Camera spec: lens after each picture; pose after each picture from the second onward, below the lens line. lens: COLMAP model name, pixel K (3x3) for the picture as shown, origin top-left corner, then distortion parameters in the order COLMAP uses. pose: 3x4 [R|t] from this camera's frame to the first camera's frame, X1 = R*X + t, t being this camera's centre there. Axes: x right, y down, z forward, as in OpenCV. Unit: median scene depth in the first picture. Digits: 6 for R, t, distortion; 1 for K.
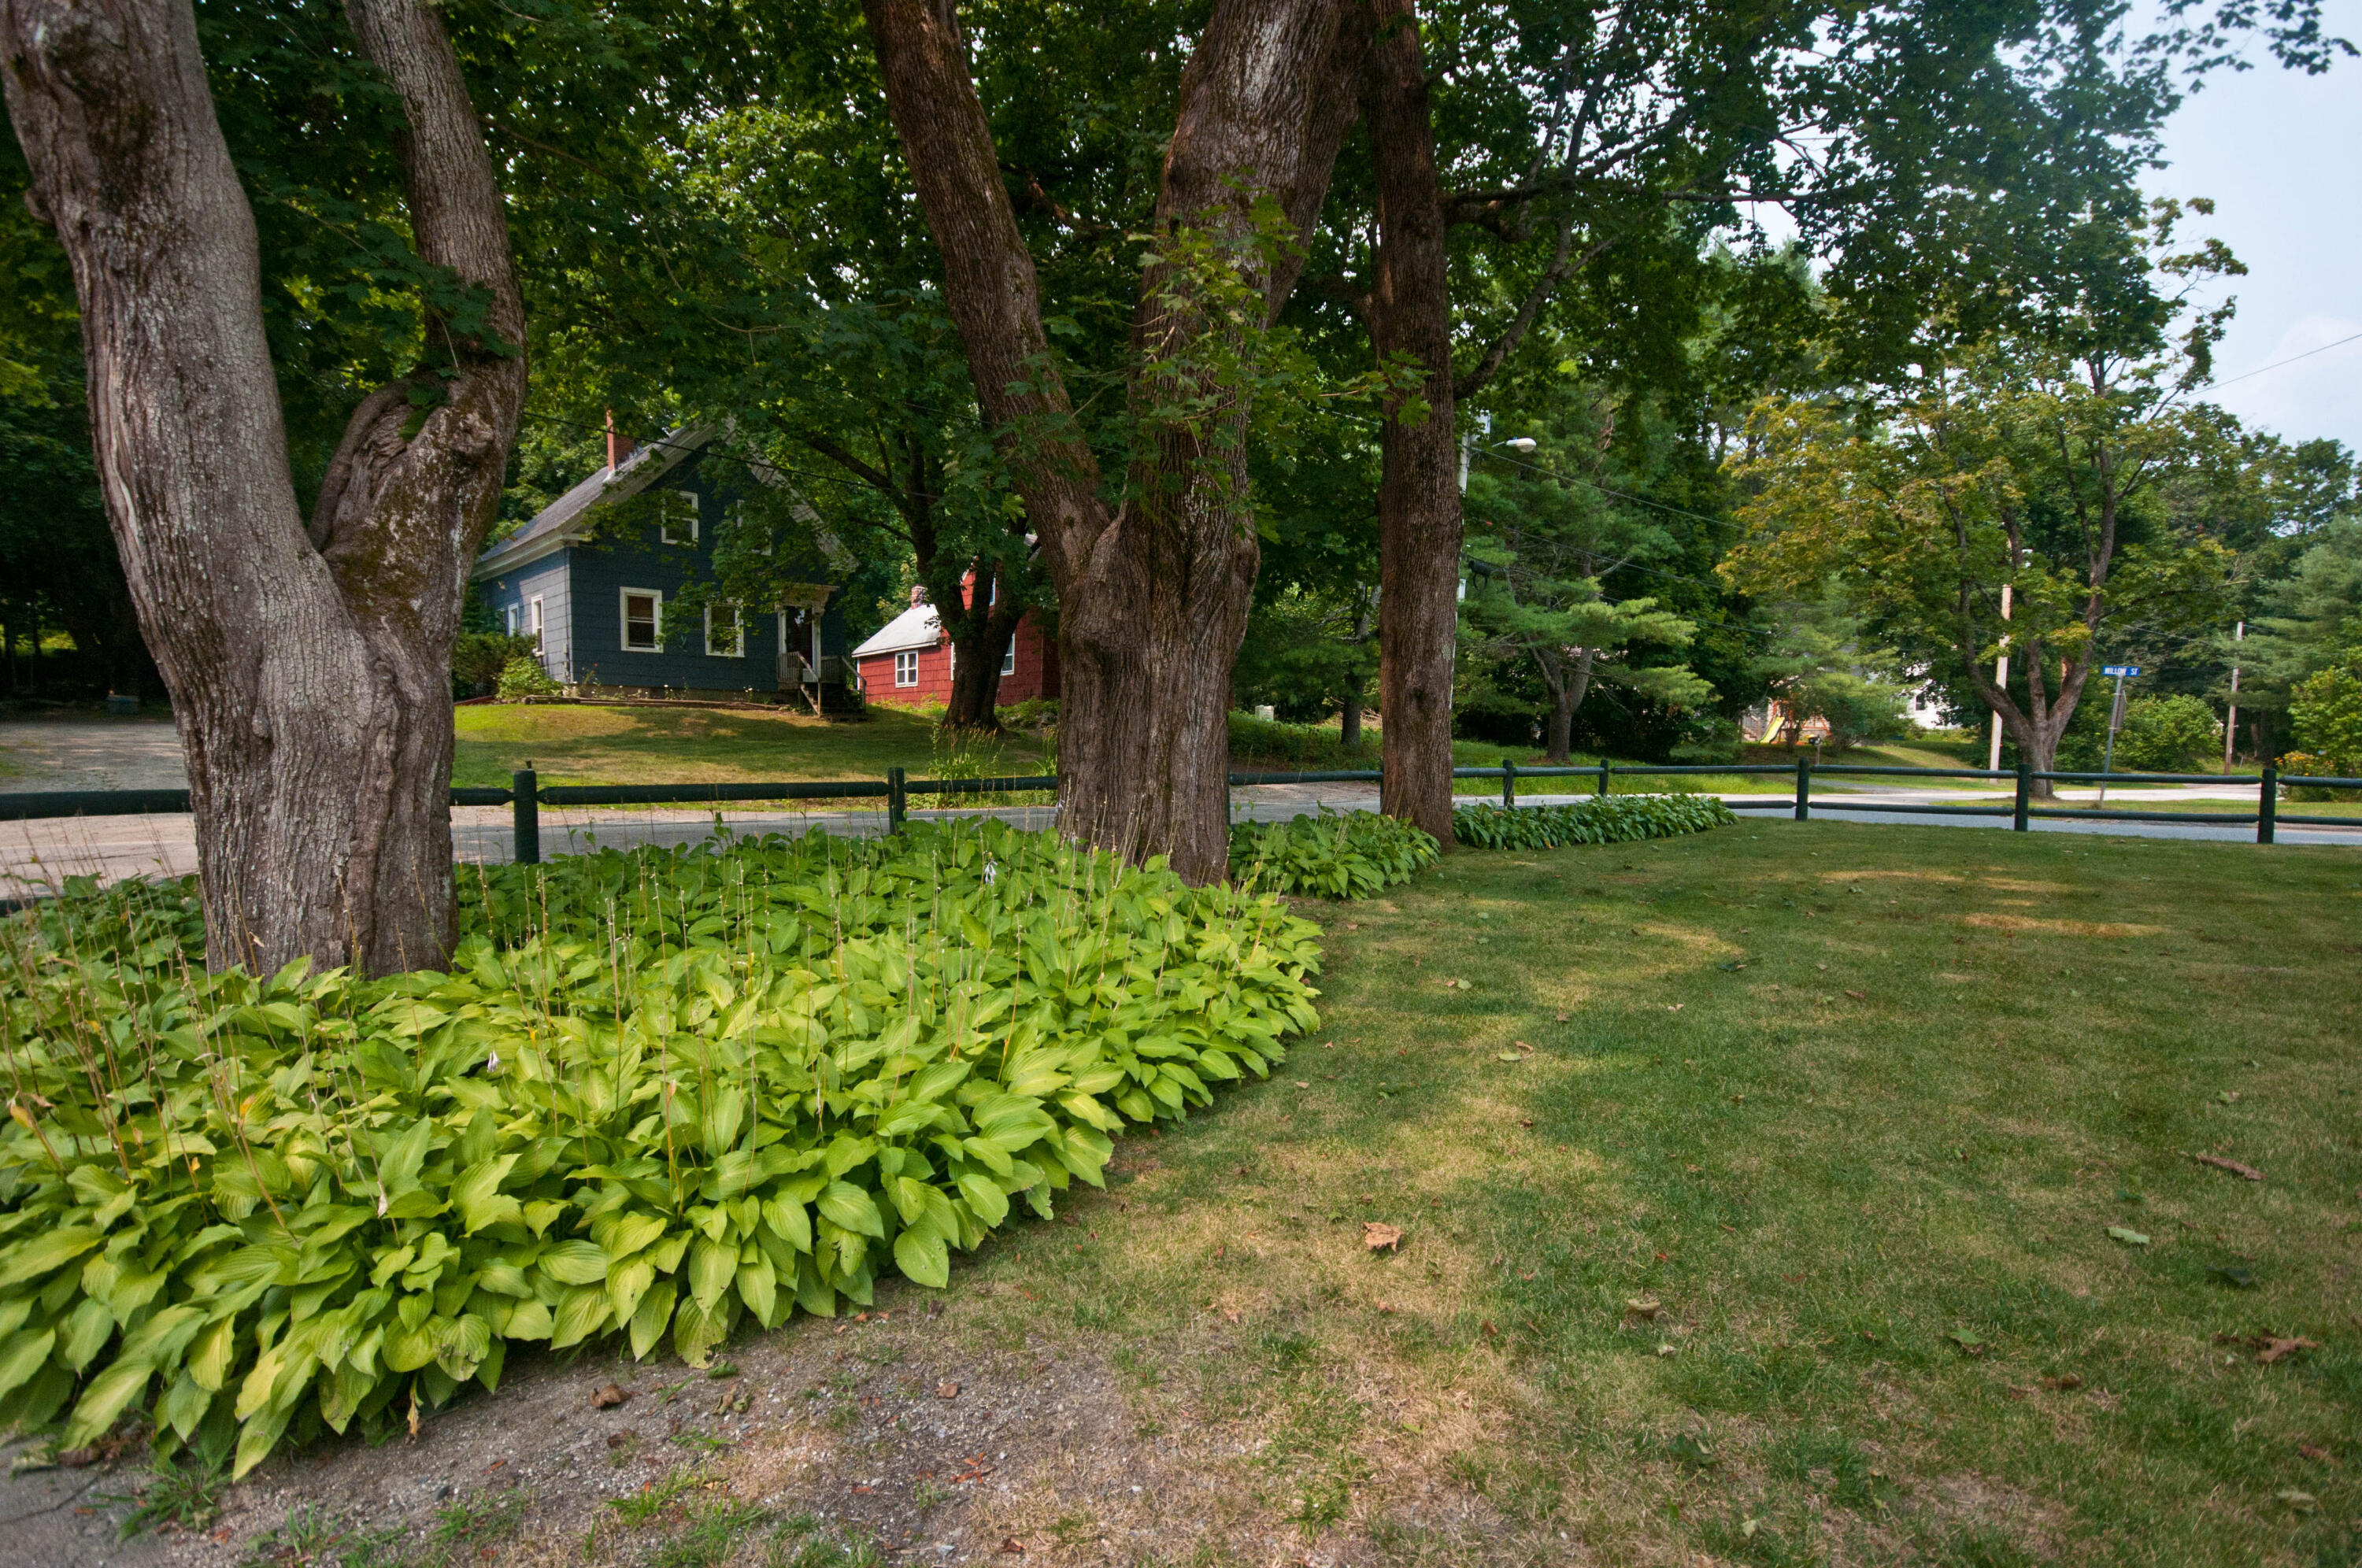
lens RADIAL K [[1202.8, 0, 1179.9], [0, 1202.8, 821.6], [0, 0, 1]] dist [0.013691, -0.000305]
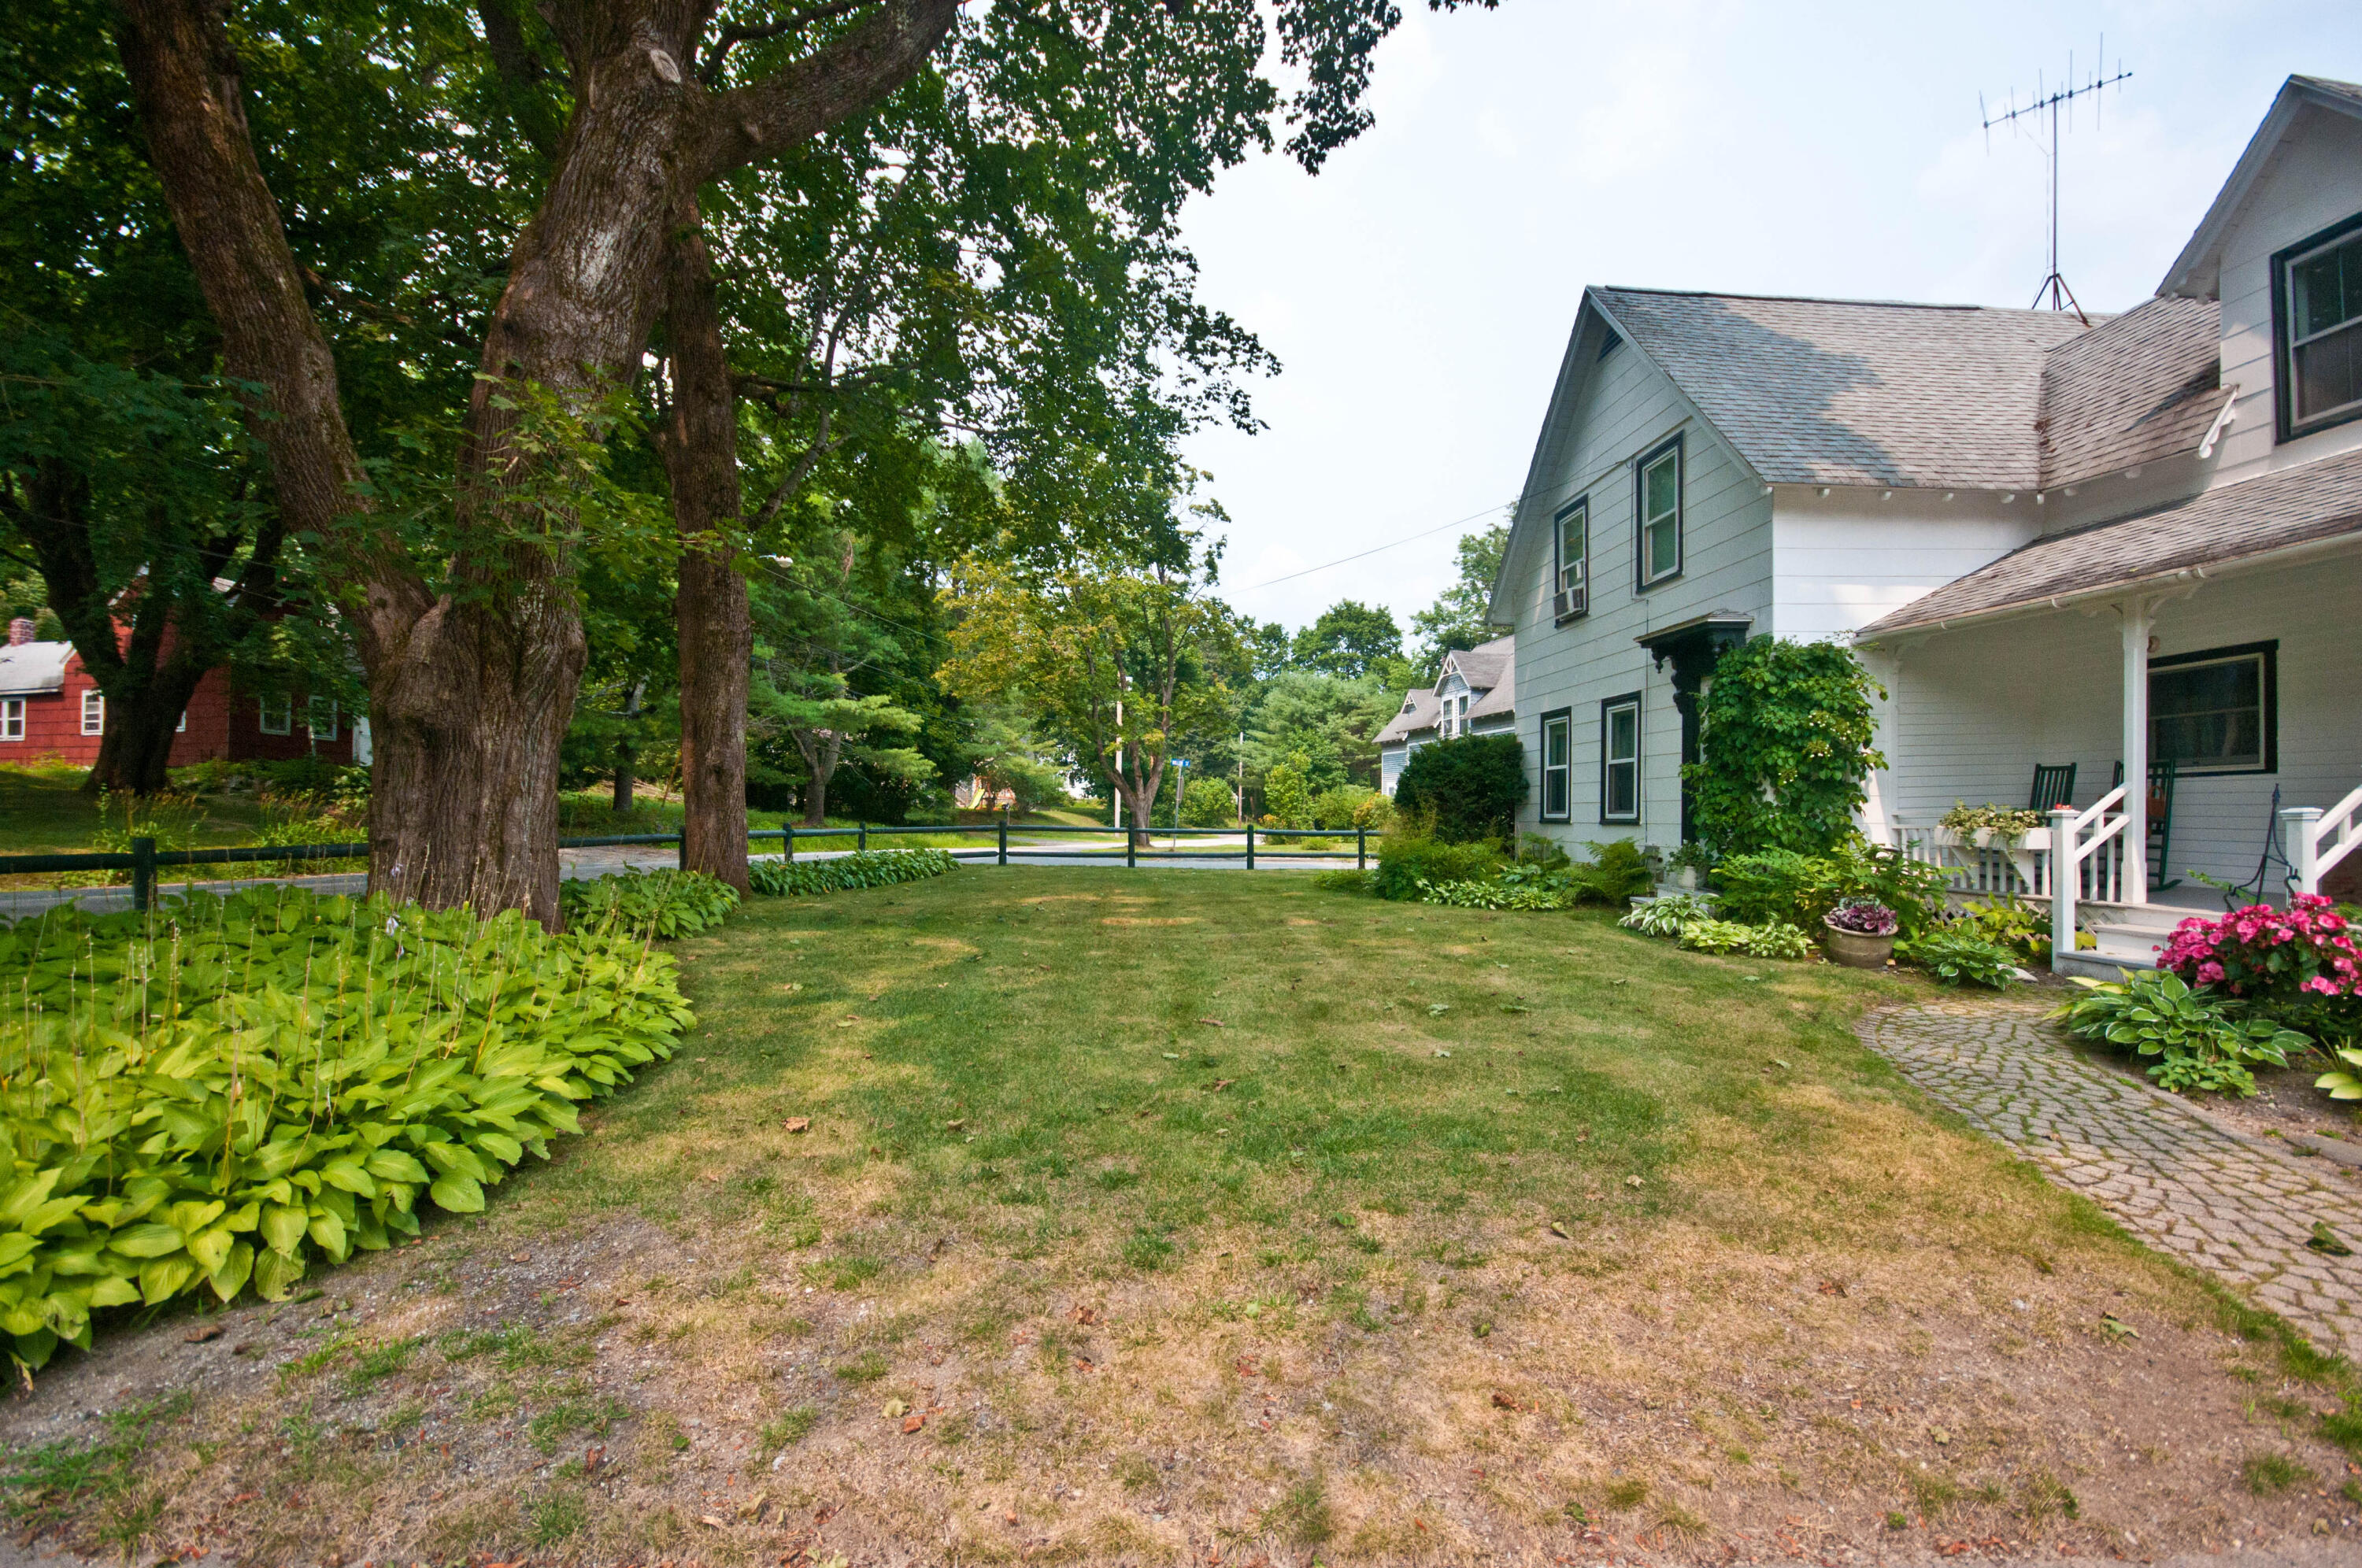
lens RADIAL K [[1033.8, 0, 1180.2], [0, 1033.8, 816.4], [0, 0, 1]] dist [-0.000064, -0.000024]
pose [[0.794859, -0.005483, 0.606769, -0.059850], [0.040321, 0.998226, -0.043800, 0.004741], [-0.605453, 0.059280, 0.793671, -0.096182]]
